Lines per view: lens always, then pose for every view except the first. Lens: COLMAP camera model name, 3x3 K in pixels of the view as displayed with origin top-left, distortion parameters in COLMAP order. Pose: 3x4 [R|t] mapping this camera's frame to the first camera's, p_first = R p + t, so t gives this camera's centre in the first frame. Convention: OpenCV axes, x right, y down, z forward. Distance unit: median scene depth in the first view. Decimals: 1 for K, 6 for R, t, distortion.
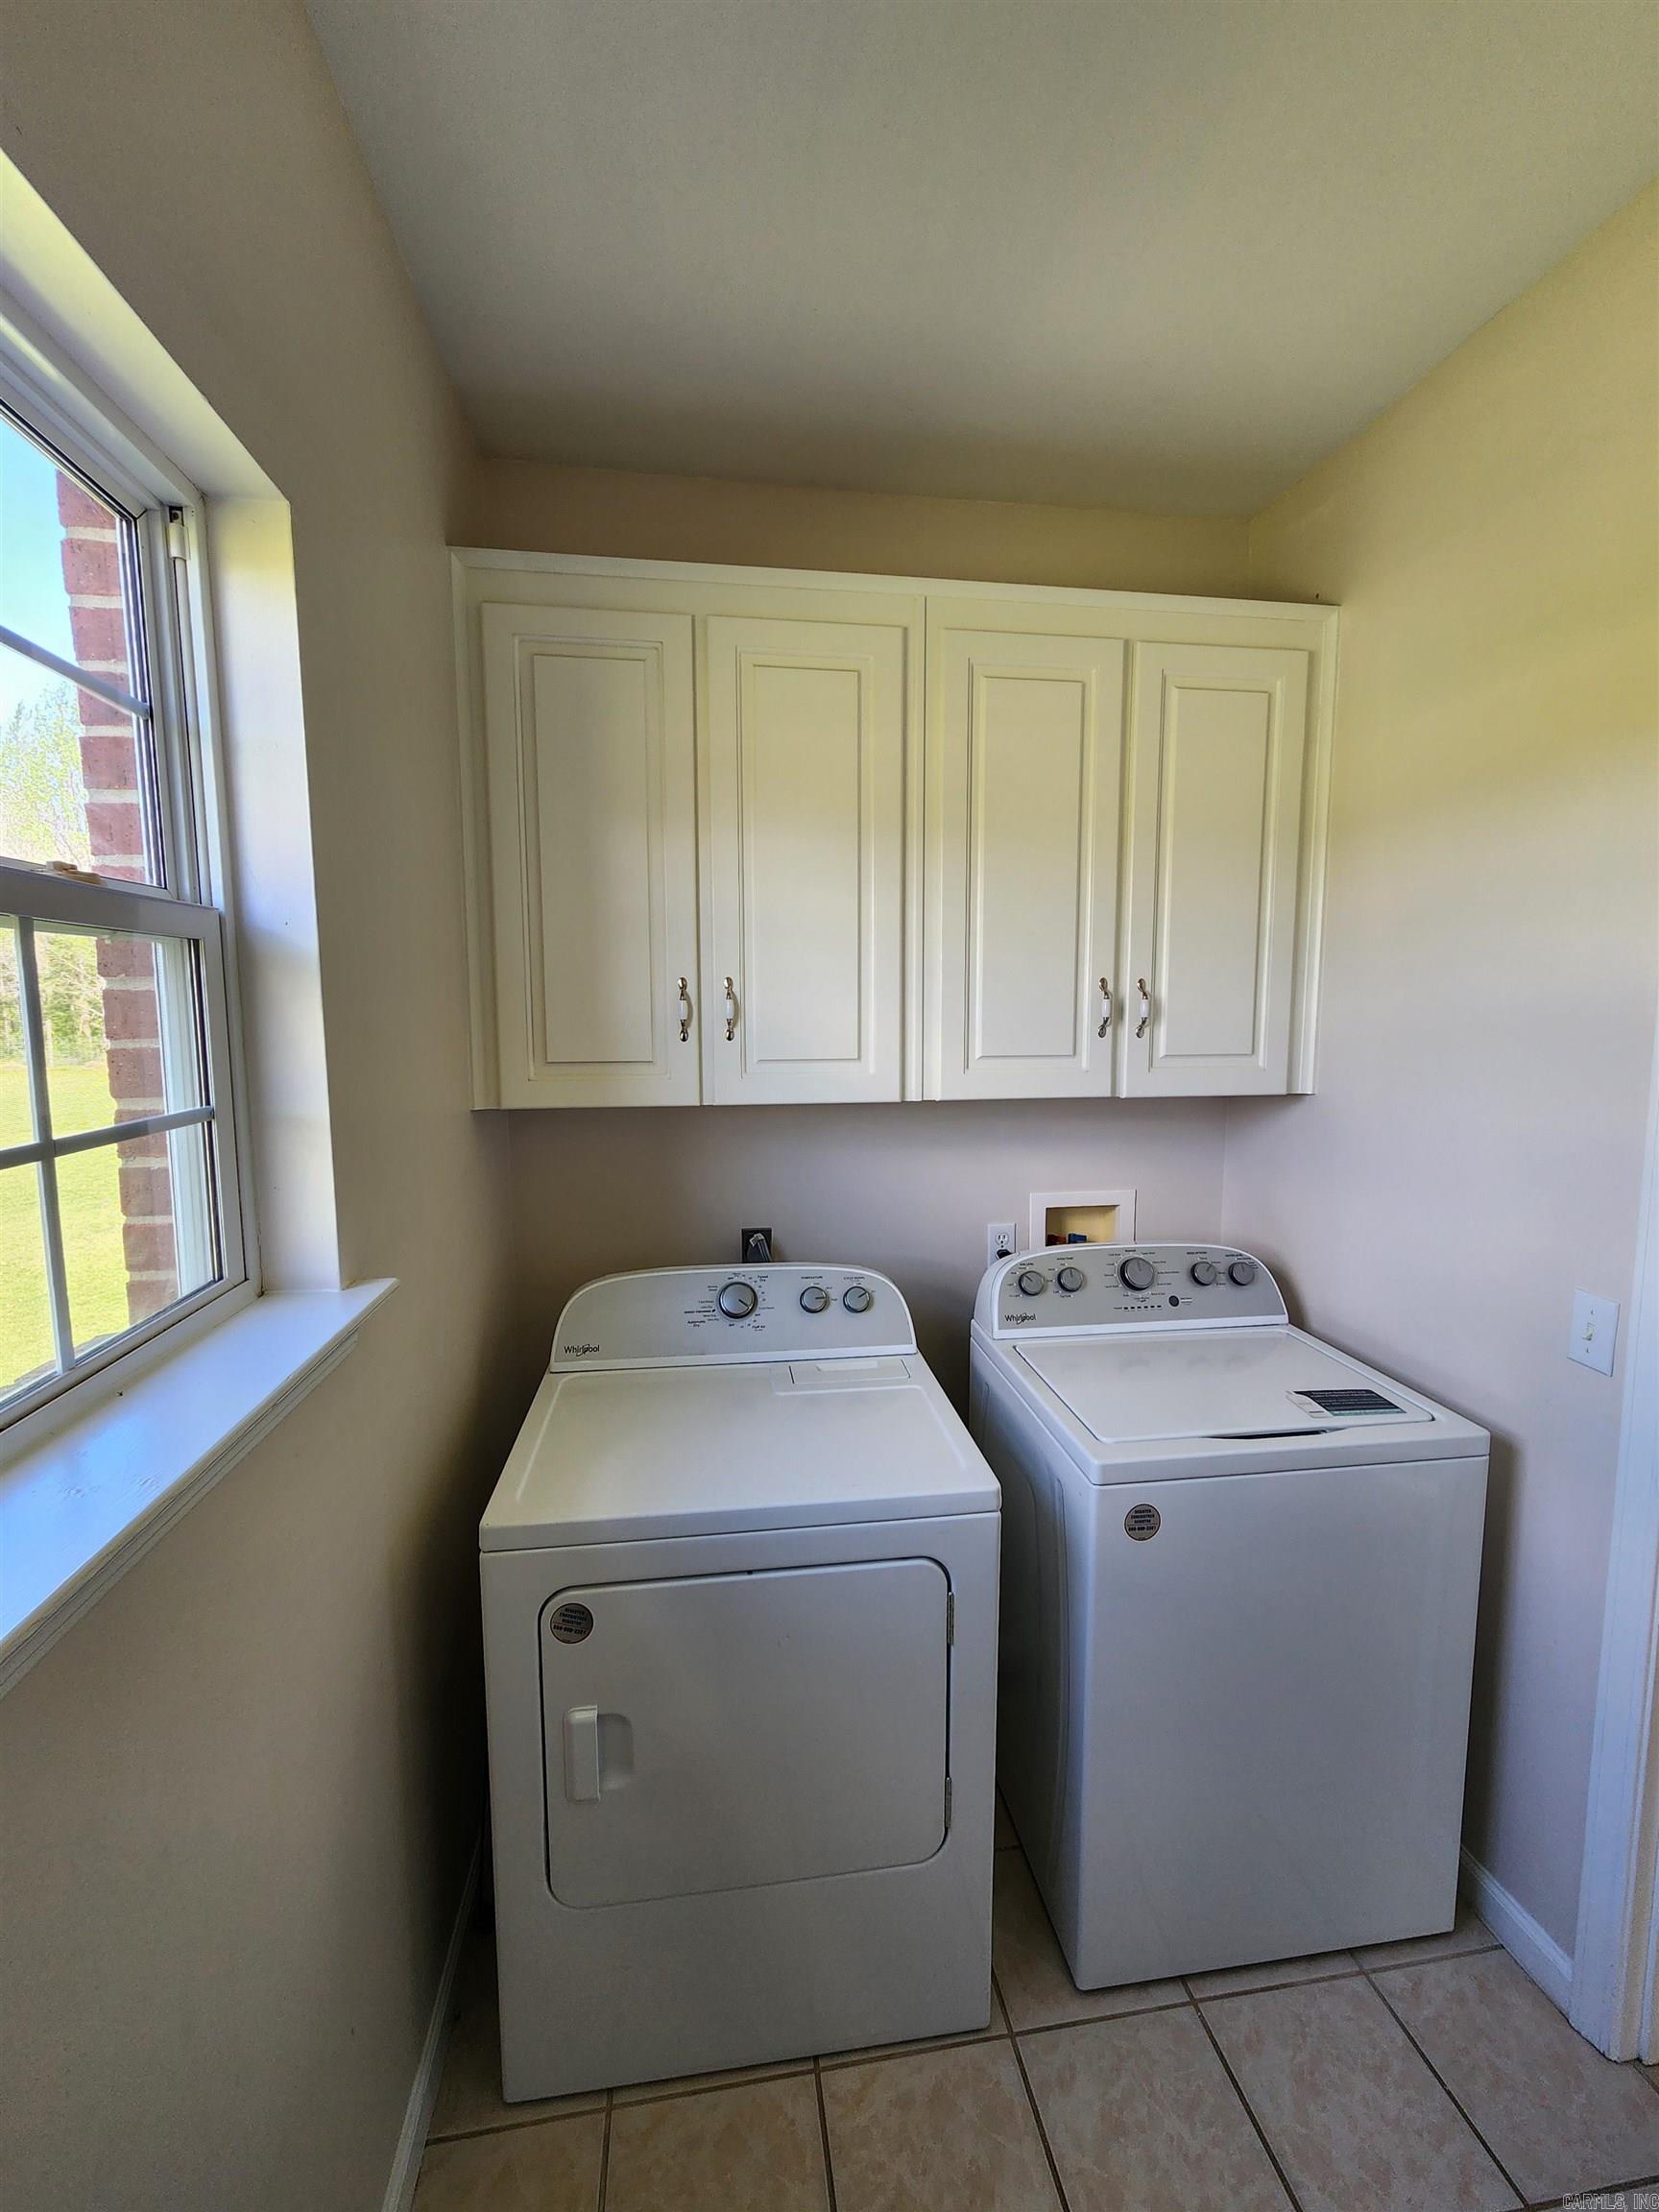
lens RADIAL K [[904.5, 0, 831.7], [0, 904.5, 1095.3], [0, 0, 1]] dist [-0.000203, 0.000194]
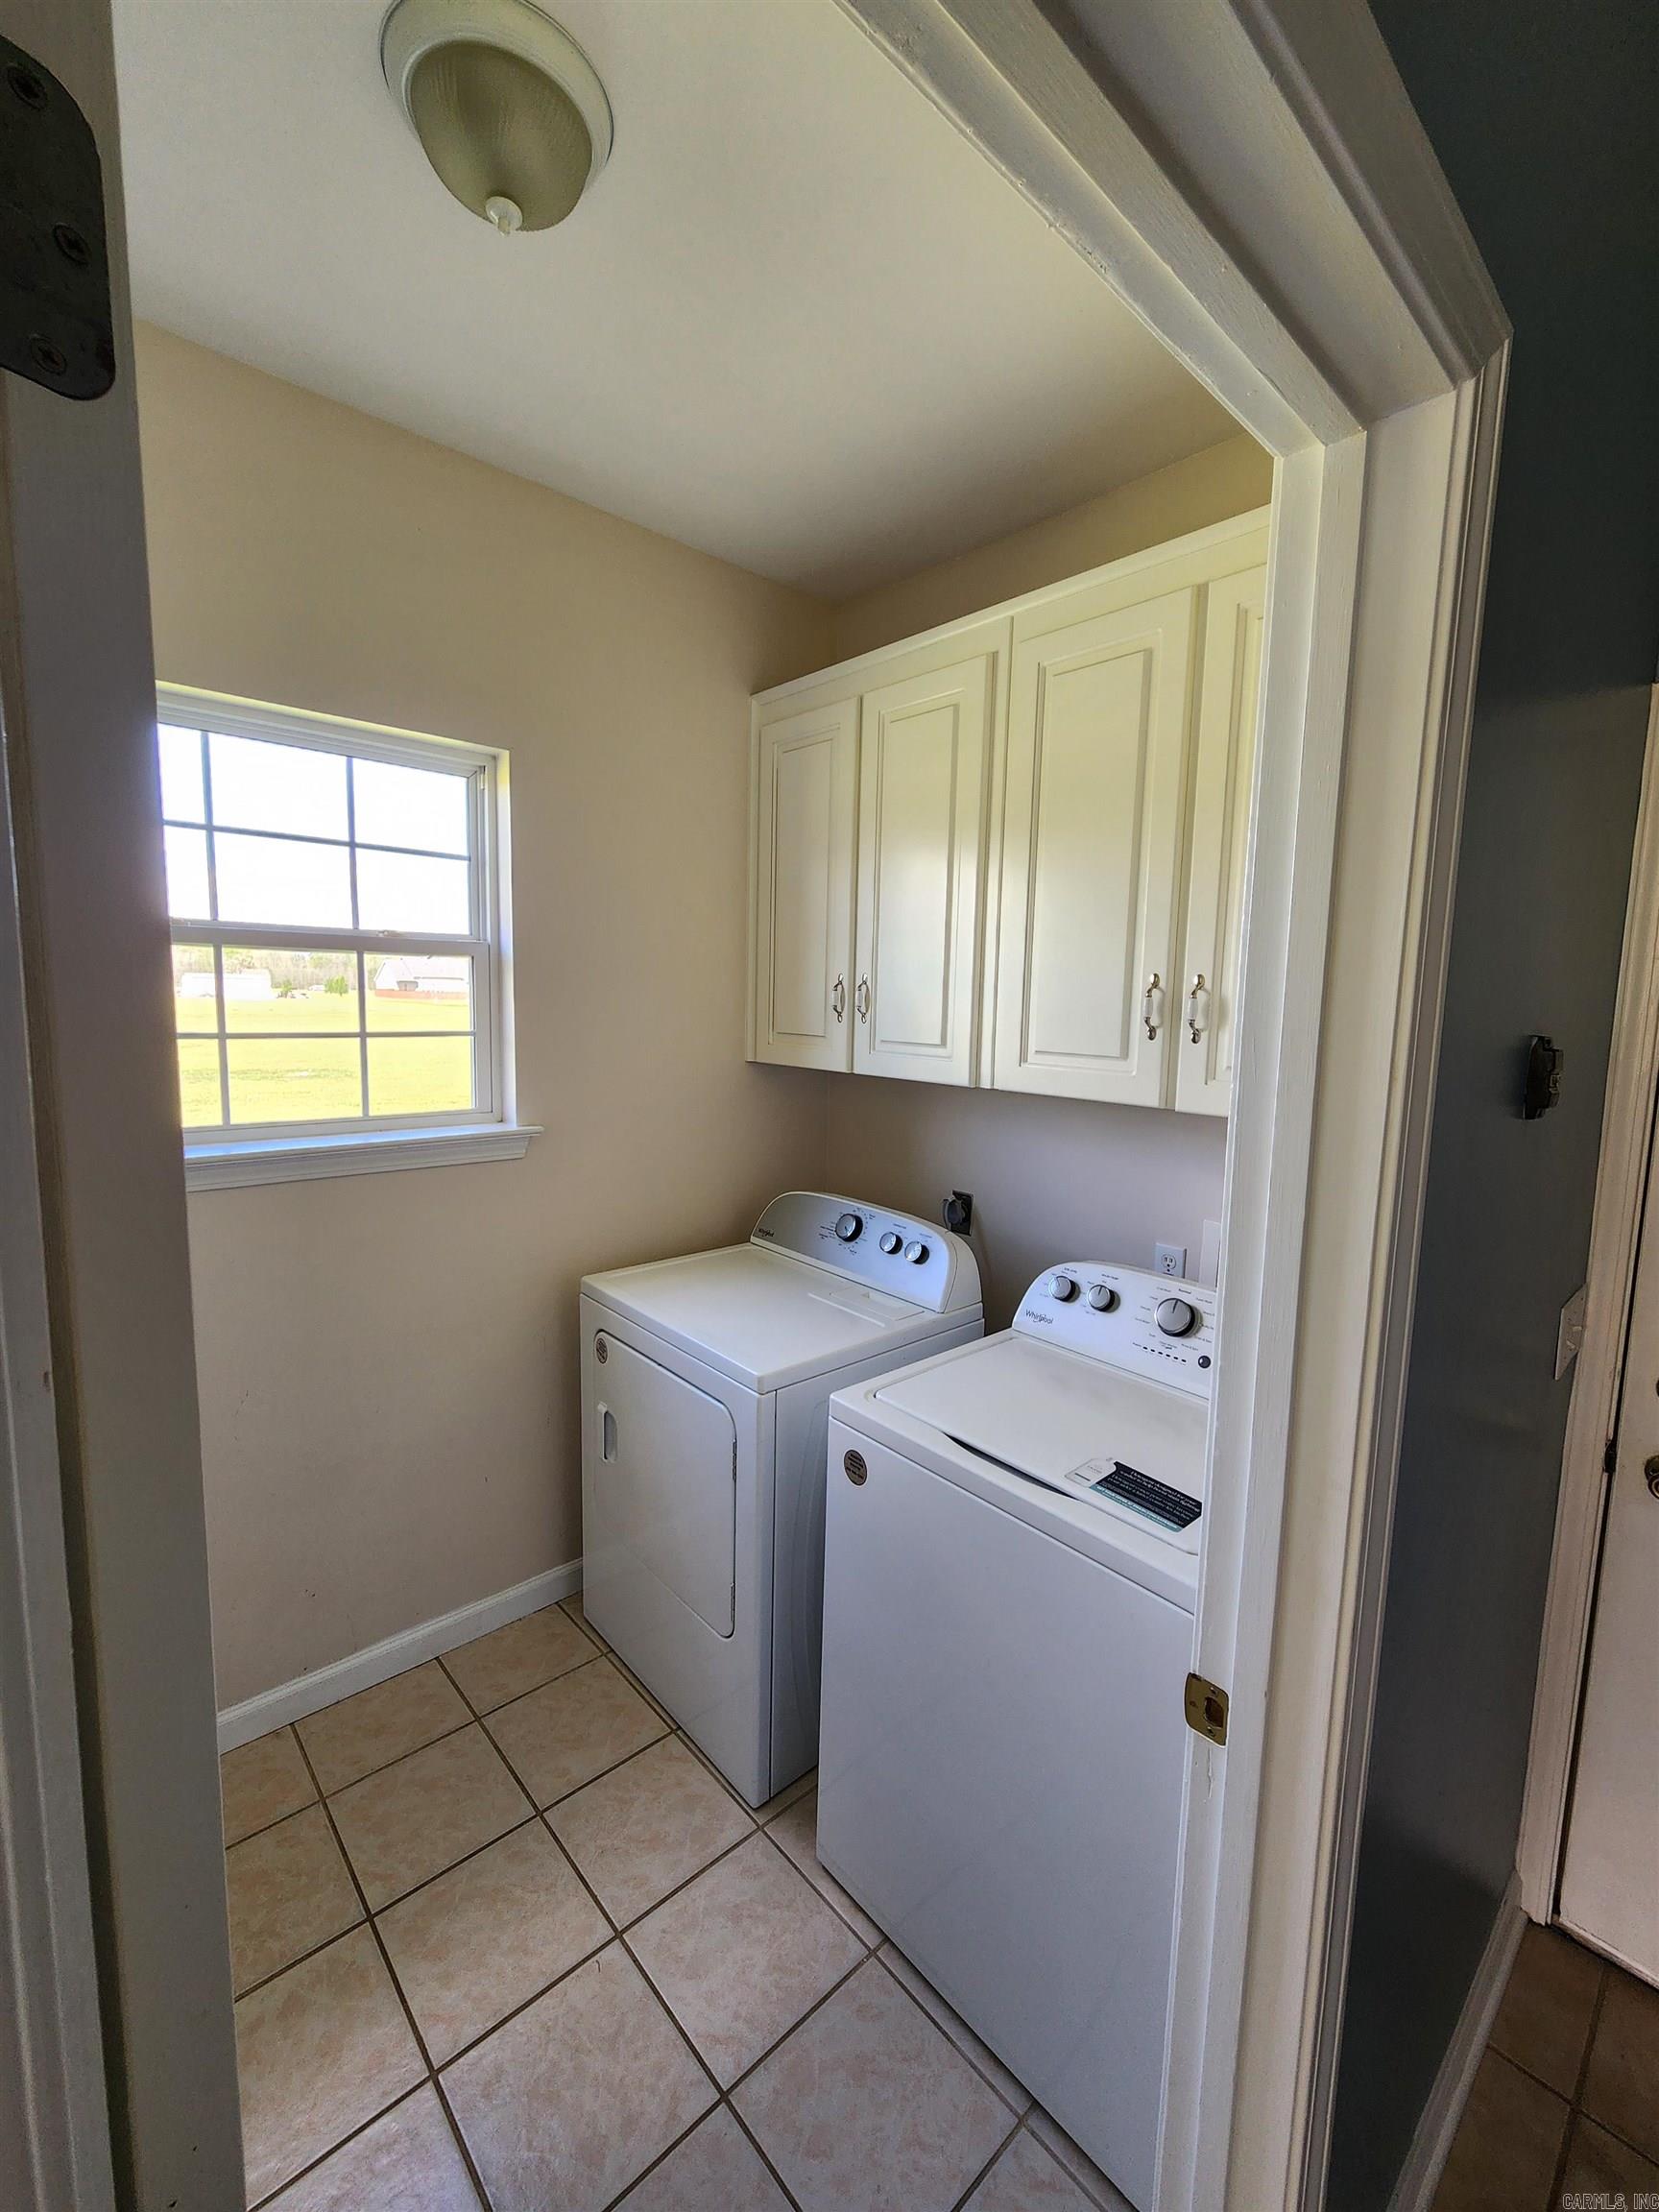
lens RADIAL K [[900.1, 0, 846.6], [0, 900.1, 1103.2], [0, 0, 1]] dist [0.000760, 0.000303]
pose [[0.565275, 0.113045, -0.817120, 0.940434], [-0.111612, 0.991938, 0.060018, -0.023755], [0.817317, 0.057274, 0.573335, 0.271550]]
